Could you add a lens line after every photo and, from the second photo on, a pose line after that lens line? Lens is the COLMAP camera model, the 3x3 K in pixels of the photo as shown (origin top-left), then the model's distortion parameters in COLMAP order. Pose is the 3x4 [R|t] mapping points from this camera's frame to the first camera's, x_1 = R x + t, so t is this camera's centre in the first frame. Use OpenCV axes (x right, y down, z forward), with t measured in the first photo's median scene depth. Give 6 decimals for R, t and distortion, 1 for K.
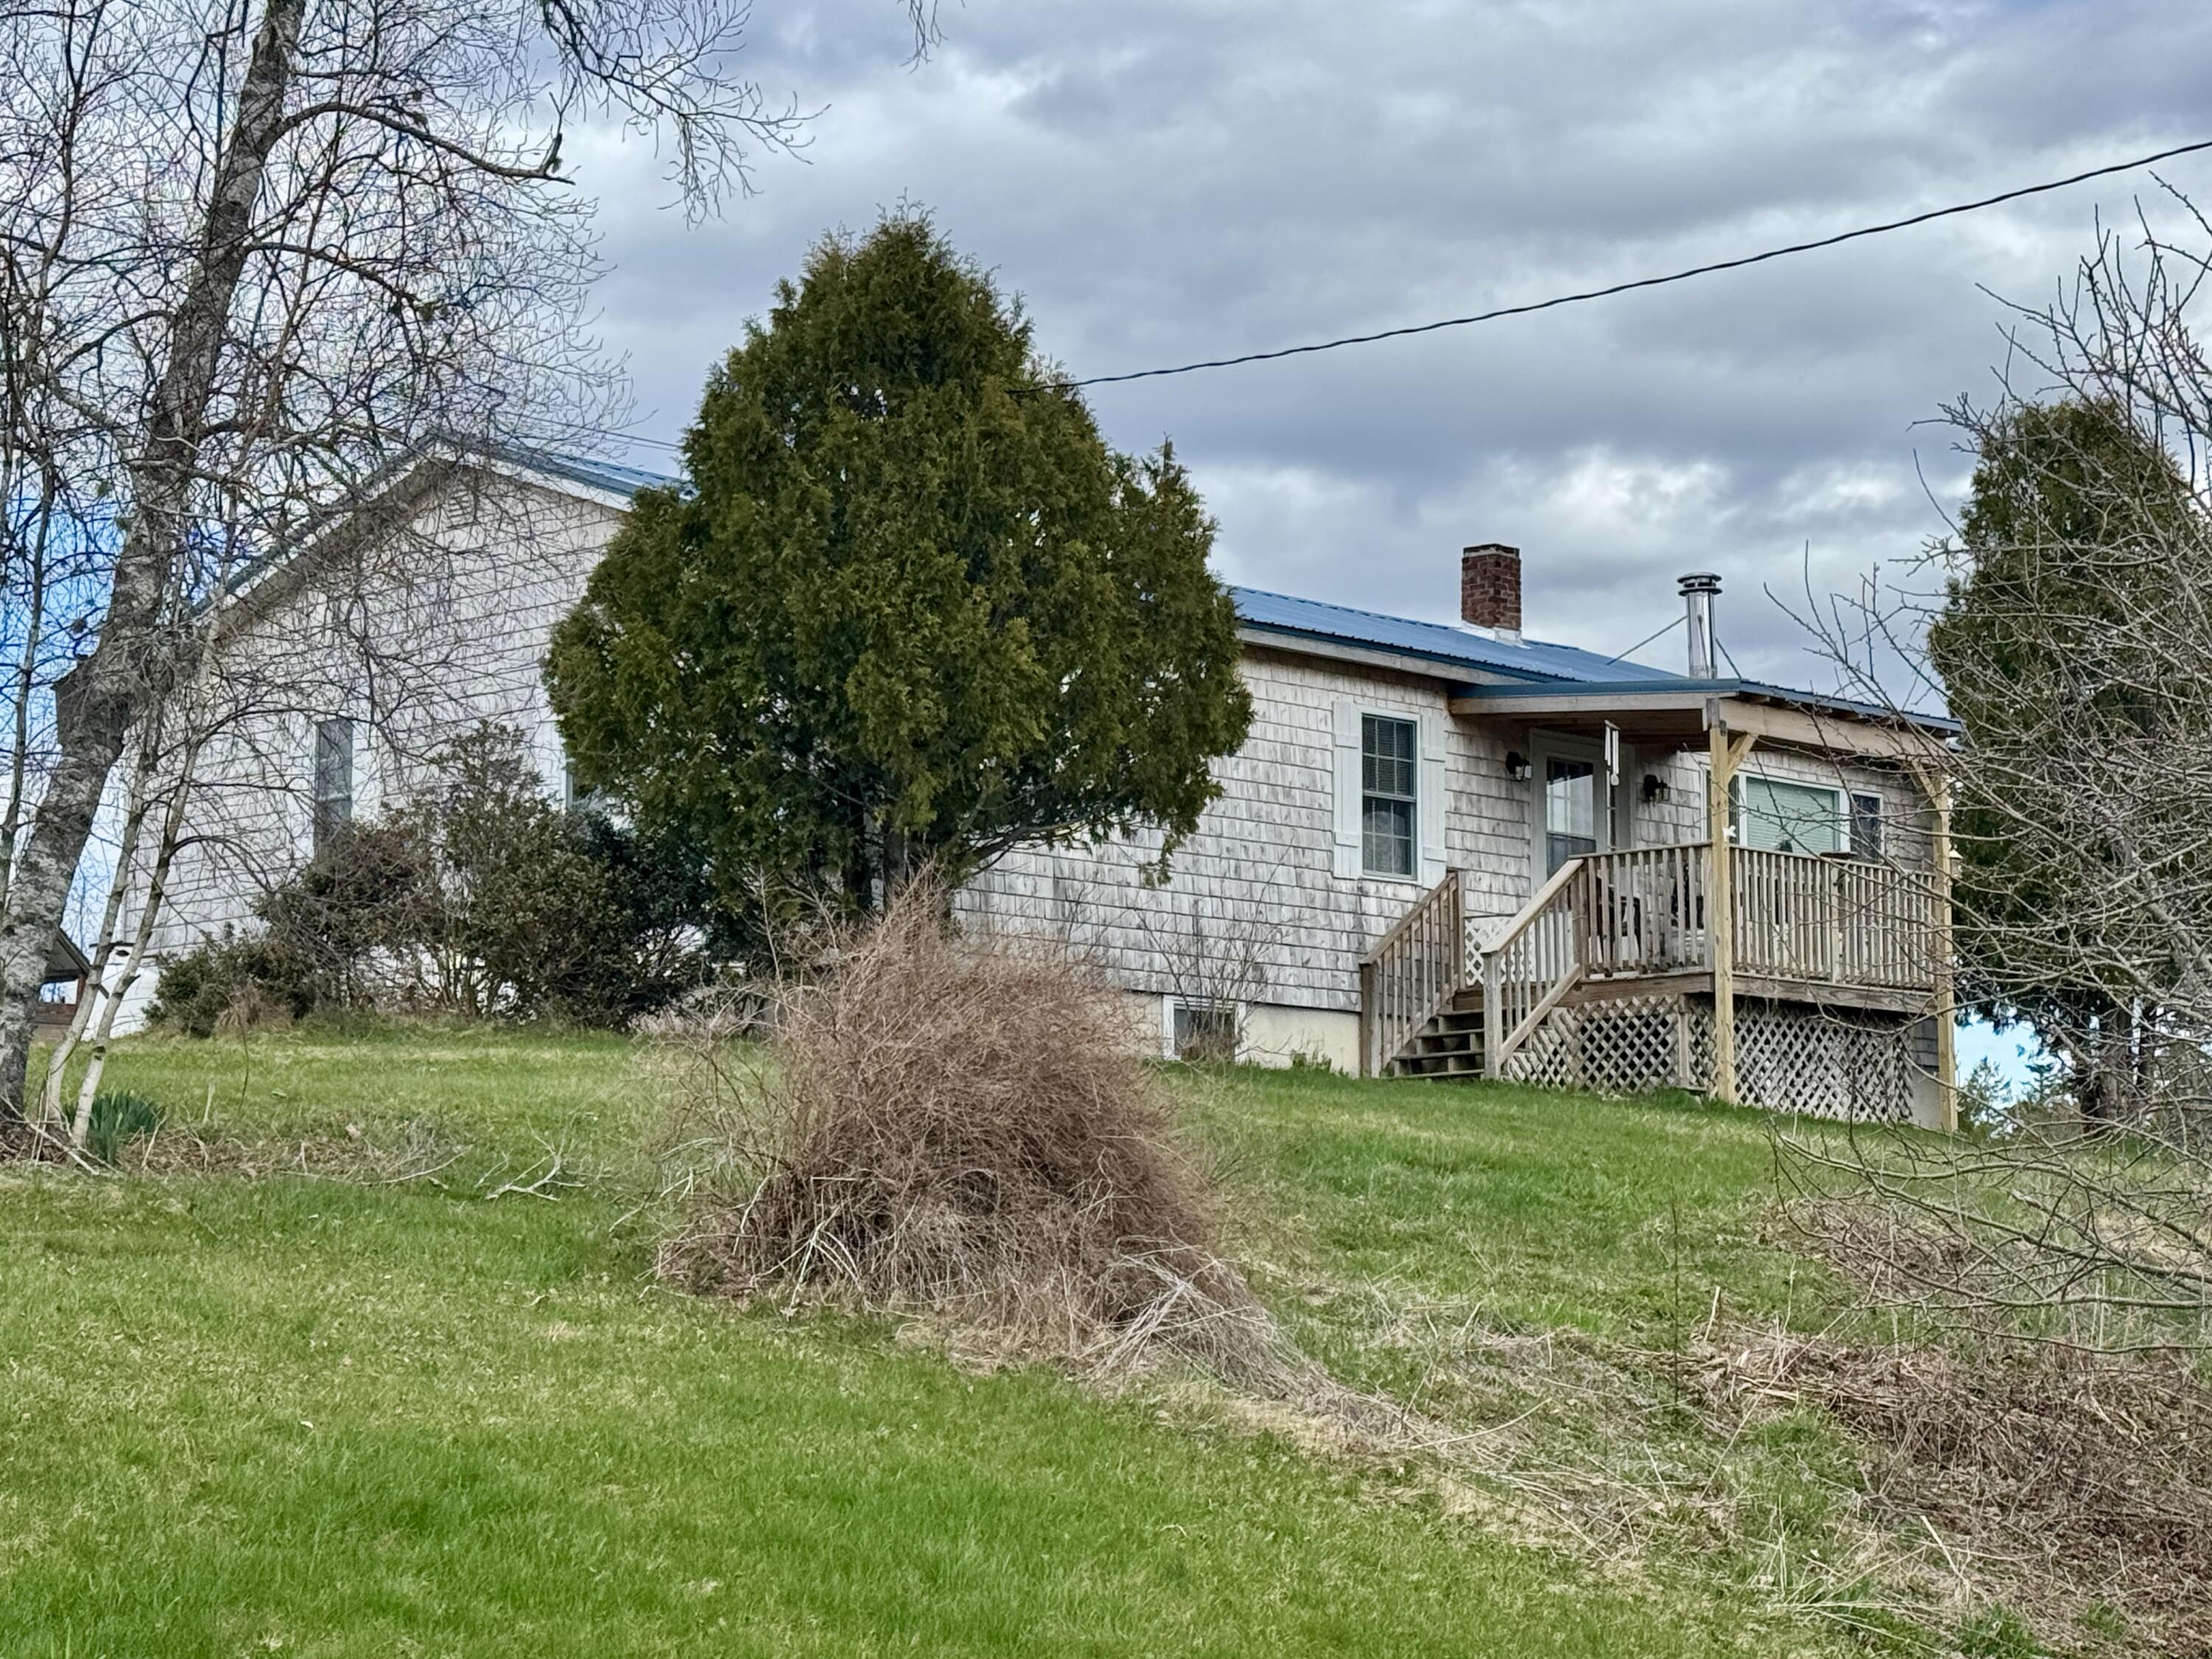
lens RADIAL K [[4643.6, 0, 1106.0], [0, 4643.6, 829.5], [0, 0, 1]] dist [0.191262, -0.007927]
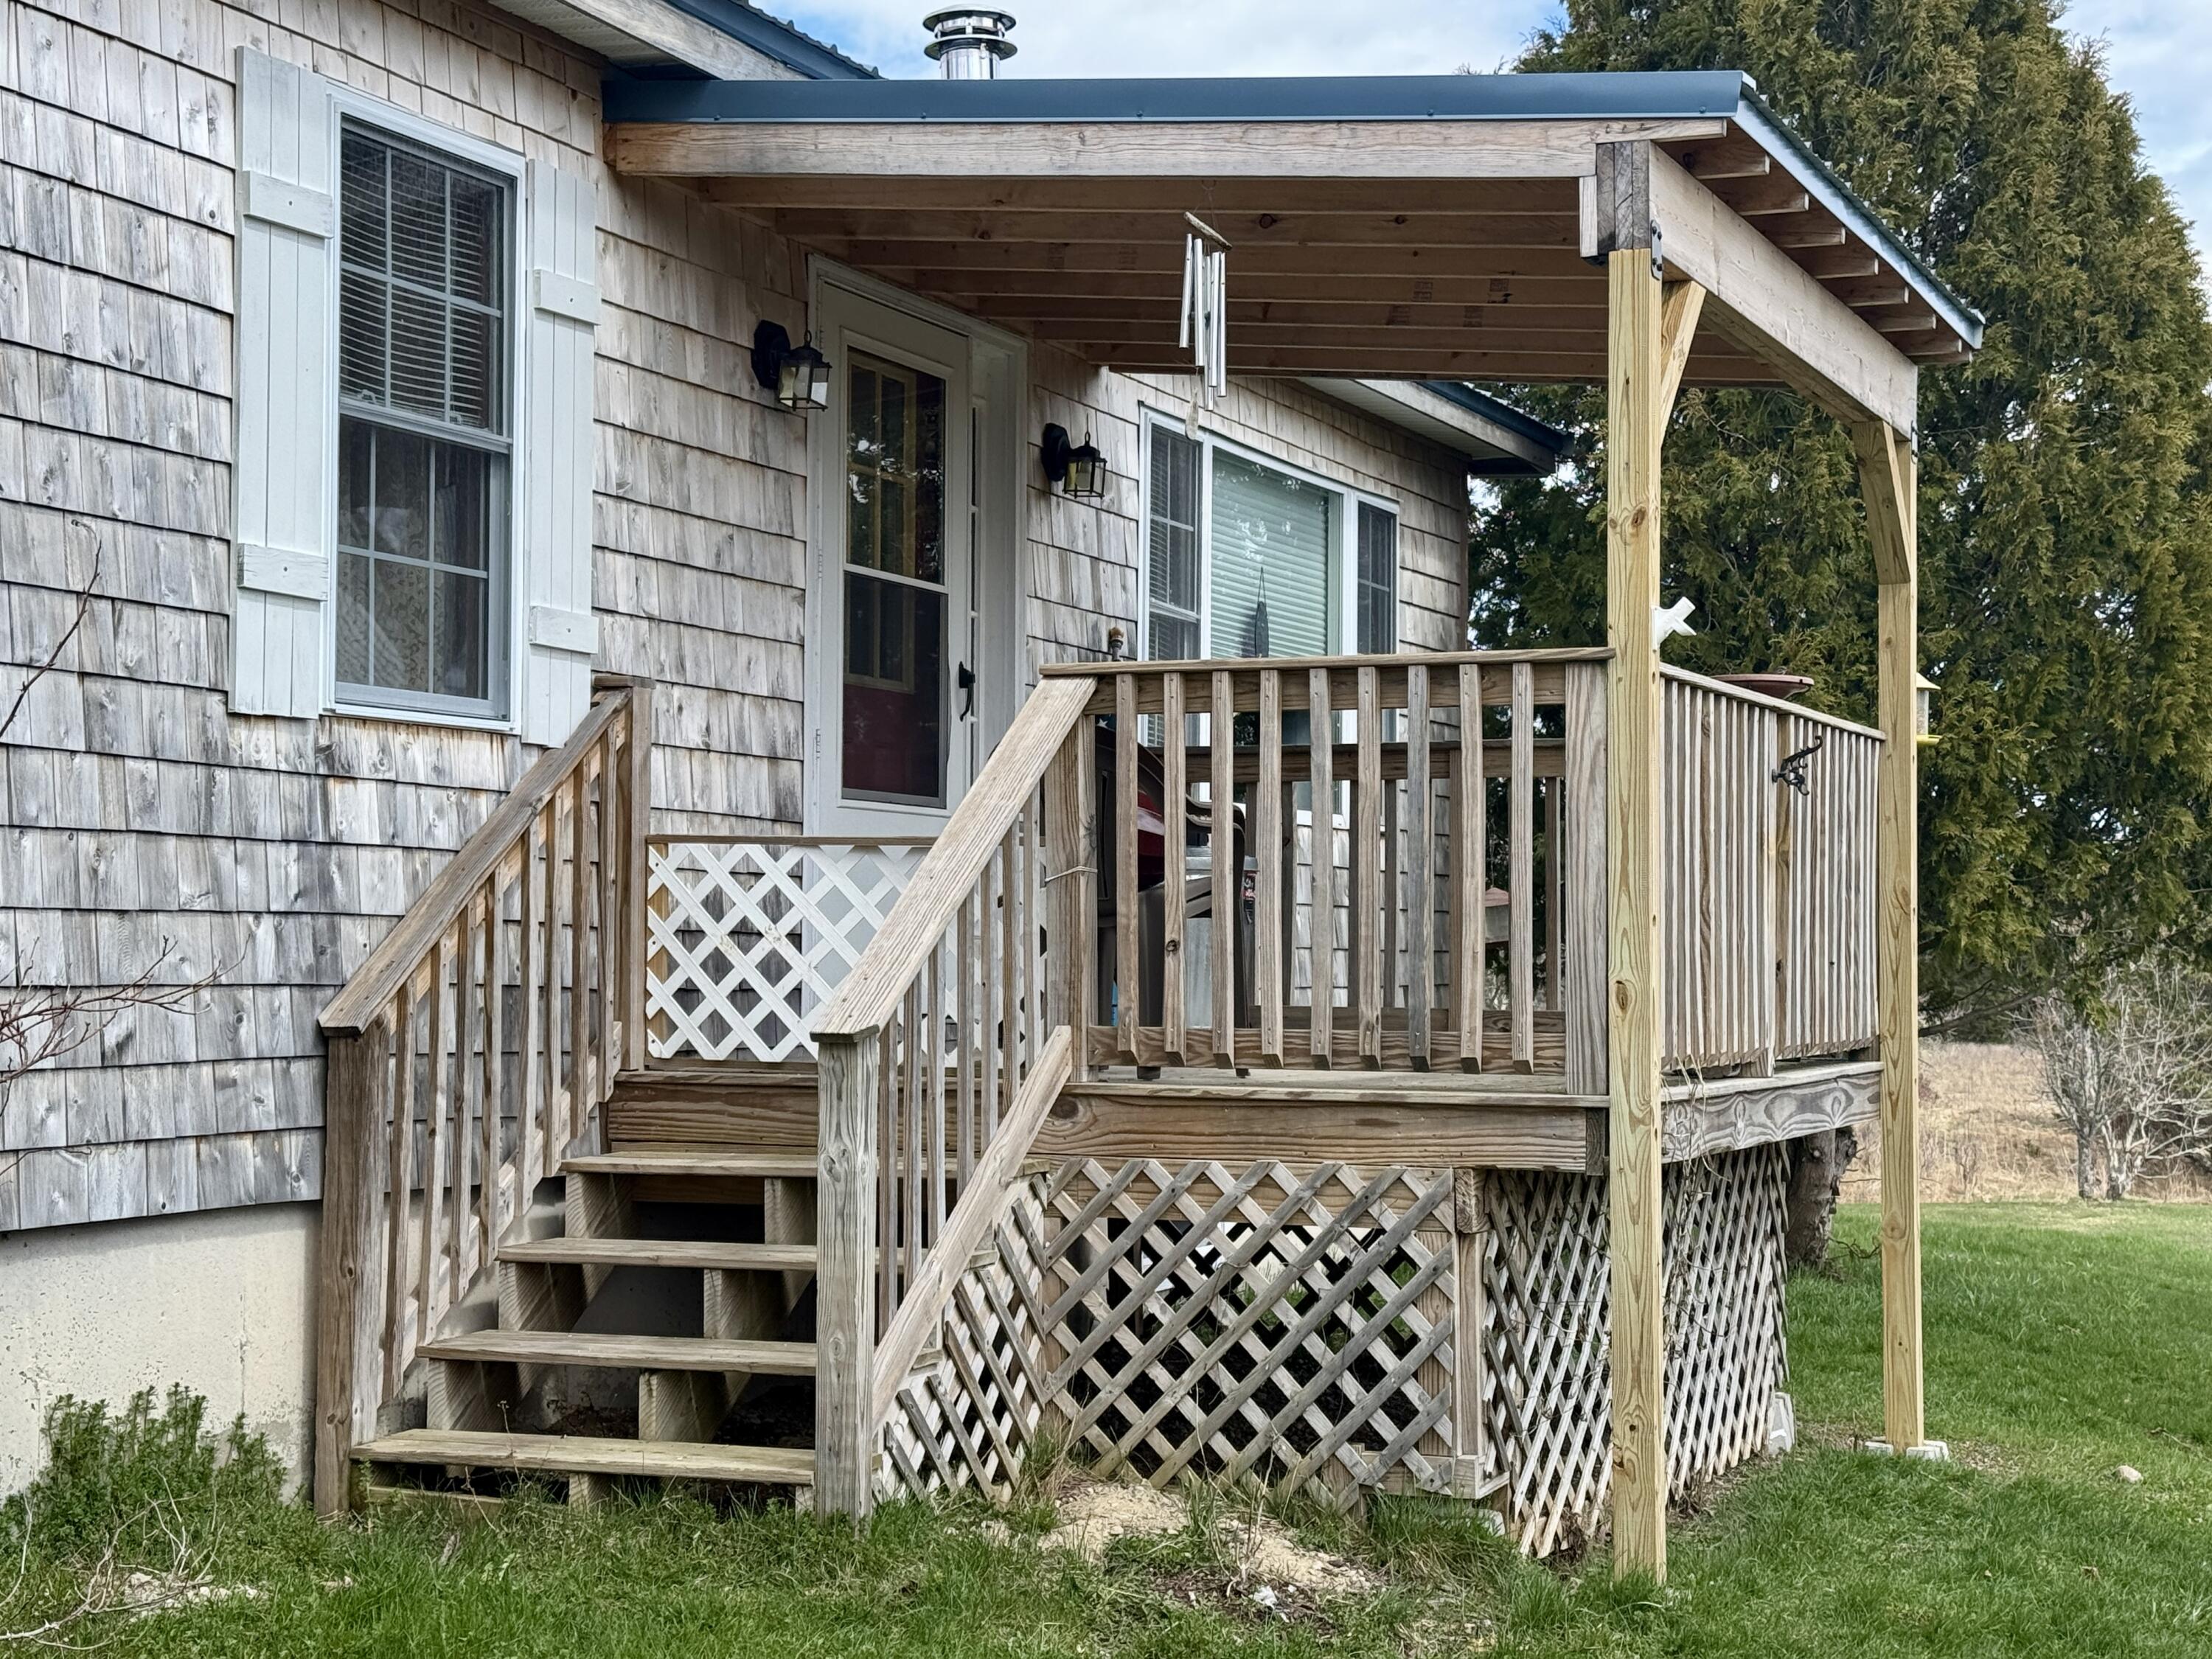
lens RADIAL K [[3464.5, 0, 1106.0], [0, 3464.5, 829.5], [0, 0, 1]] dist [0.140614, -0.058181]
pose [[0.940808, 0.021657, 0.338246, 0.028349], [-0.051625, 0.995469, 0.079853, -0.001742], [-0.334984, -0.092588, 0.937664, 0.793636]]
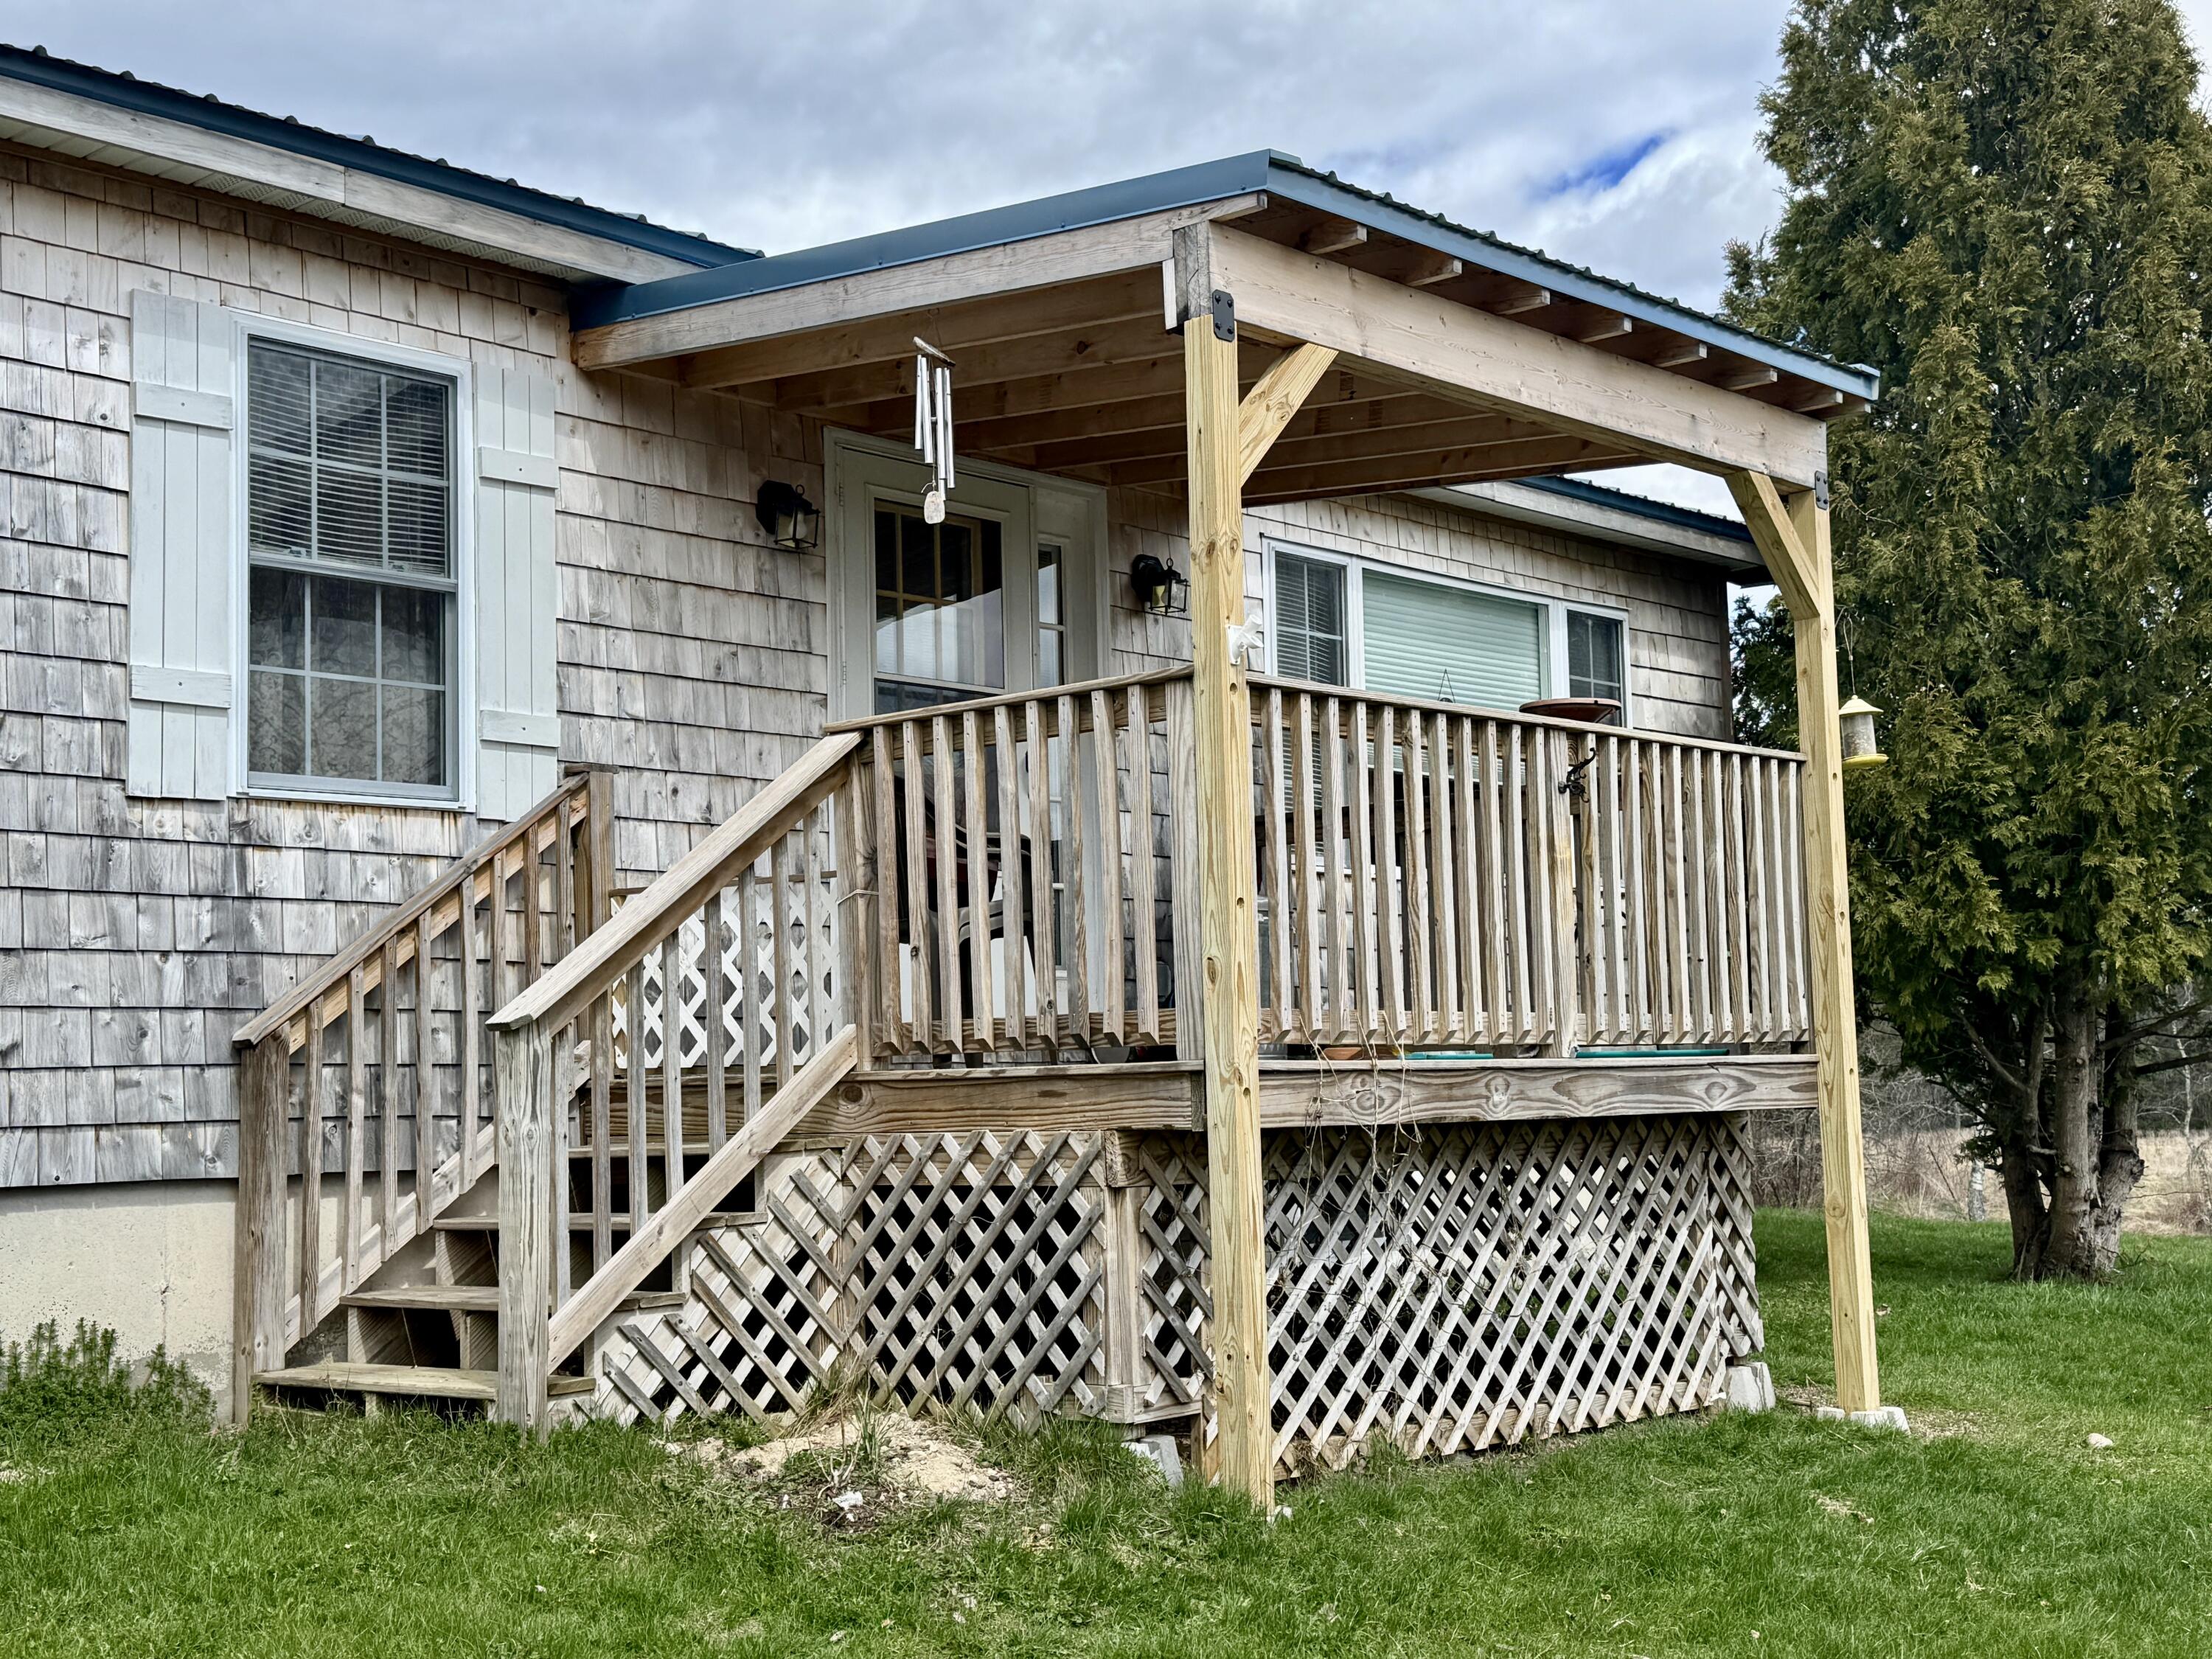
lens RADIAL K [[2703.6, 0, 1106.0], [0, 2703.6, 829.5], [0, 0, 1]] dist [0.182069, -0.420075]
pose [[0.999763, -0.020720, 0.006662, 0.120116], [0.020526, 0.999398, 0.027970, 0.008483], [-0.007238, -0.027826, 0.999587, 0.795206]]
